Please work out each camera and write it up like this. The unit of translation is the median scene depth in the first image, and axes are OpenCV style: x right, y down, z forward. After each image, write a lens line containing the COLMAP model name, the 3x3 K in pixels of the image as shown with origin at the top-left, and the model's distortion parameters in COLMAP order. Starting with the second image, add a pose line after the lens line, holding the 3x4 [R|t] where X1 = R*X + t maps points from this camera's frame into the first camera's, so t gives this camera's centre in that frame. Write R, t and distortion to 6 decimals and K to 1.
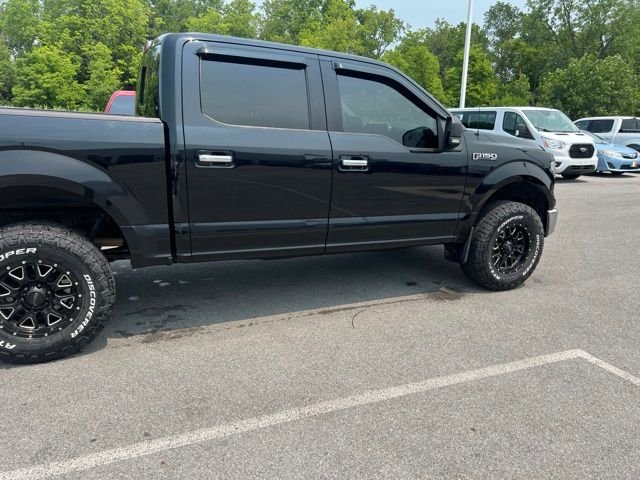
lens RADIAL K [[483.9, 0, 325.8], [0, 483.9, 244.0], [0, 0, 1]] dist [0.058052, -0.063995]
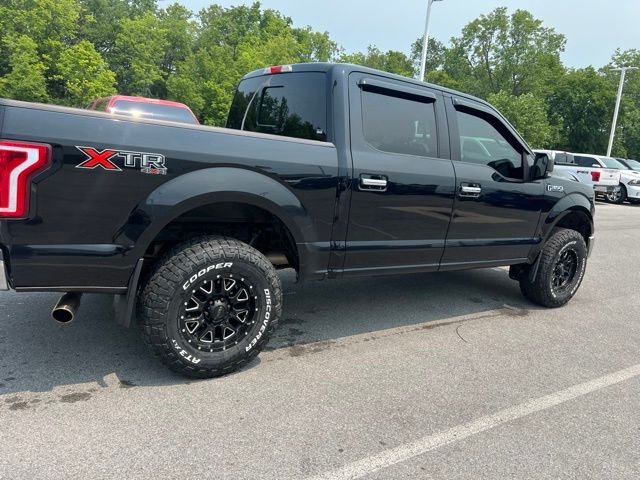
lens RADIAL K [[483.9, 0, 328.1], [0, 483.9, 233.5], [0, 0, 1]] dist [0.058052, -0.063995]
pose [[0.985353, 0.033412, 0.167220, -0.375113], [-0.025335, 0.998417, -0.050207, -0.004399], [-0.168632, 0.045235, 0.984640, -0.022999]]
